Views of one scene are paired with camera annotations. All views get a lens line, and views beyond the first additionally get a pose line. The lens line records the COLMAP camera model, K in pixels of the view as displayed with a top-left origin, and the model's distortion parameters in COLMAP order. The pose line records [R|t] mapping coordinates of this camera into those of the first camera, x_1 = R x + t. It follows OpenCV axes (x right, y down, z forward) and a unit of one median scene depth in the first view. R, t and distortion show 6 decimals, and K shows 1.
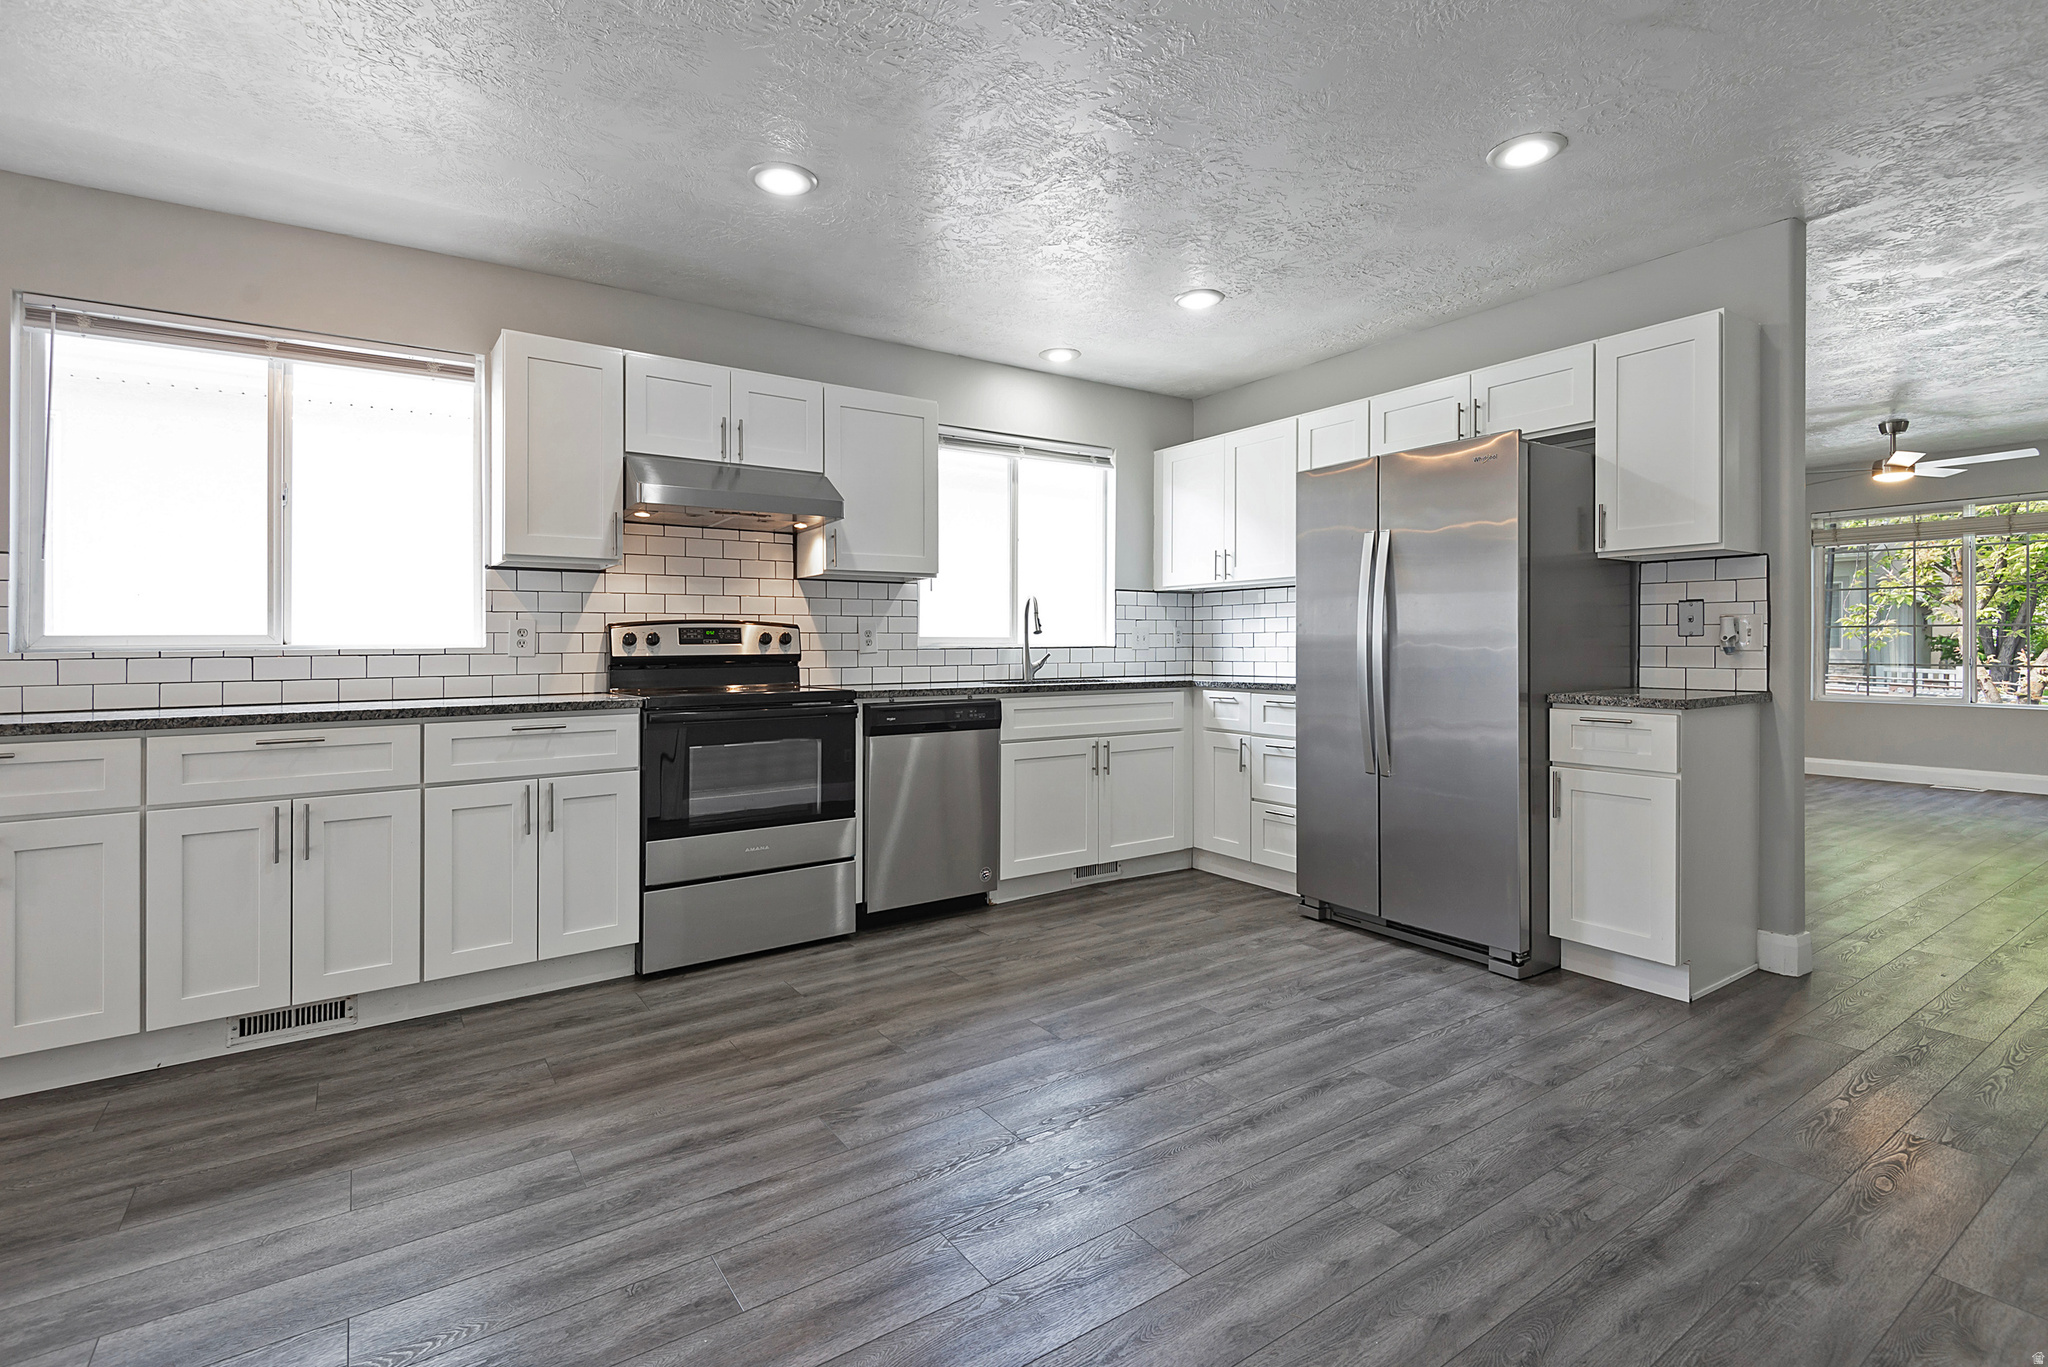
lens RADIAL K [[936.4, 0, 1023.1], [0, 936.4, 662.3], [0, 0, 1]] dist [0.026263, 0.000340]
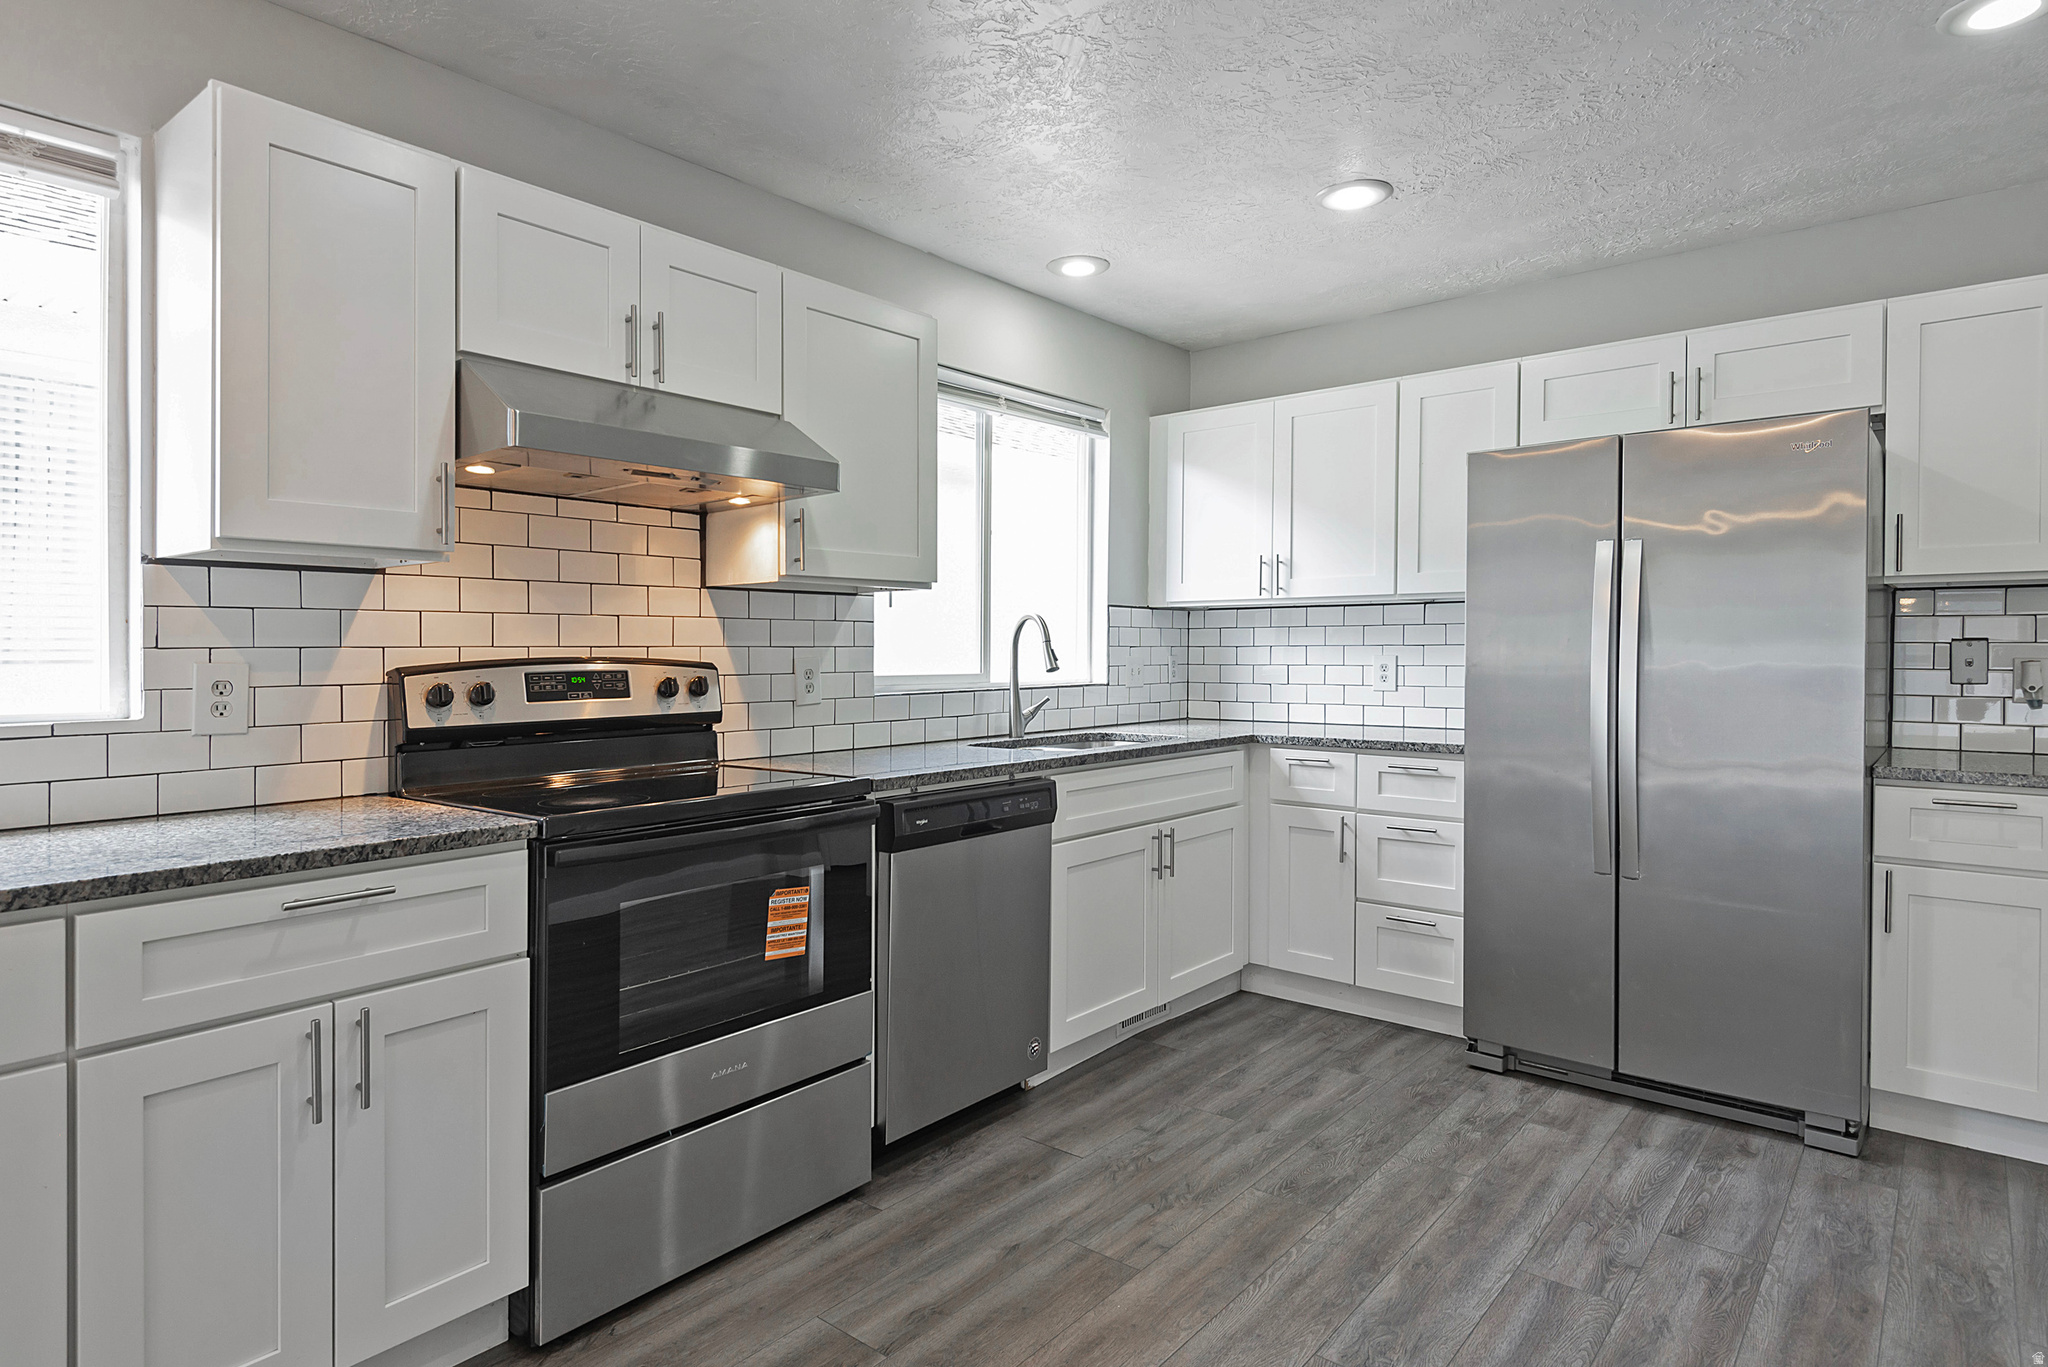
lens RADIAL K [[1089.7, 0, 1027.5], [0, 1089.7, 670.9], [0, 0, 1]] dist [0.018419, -0.004851]
pose [[0.959437, -0.005523, 0.281870, -0.272935], [0.005763, 0.999983, -0.000025, -0.037612], [-0.281865, 0.001648, 0.959453, 0.294164]]
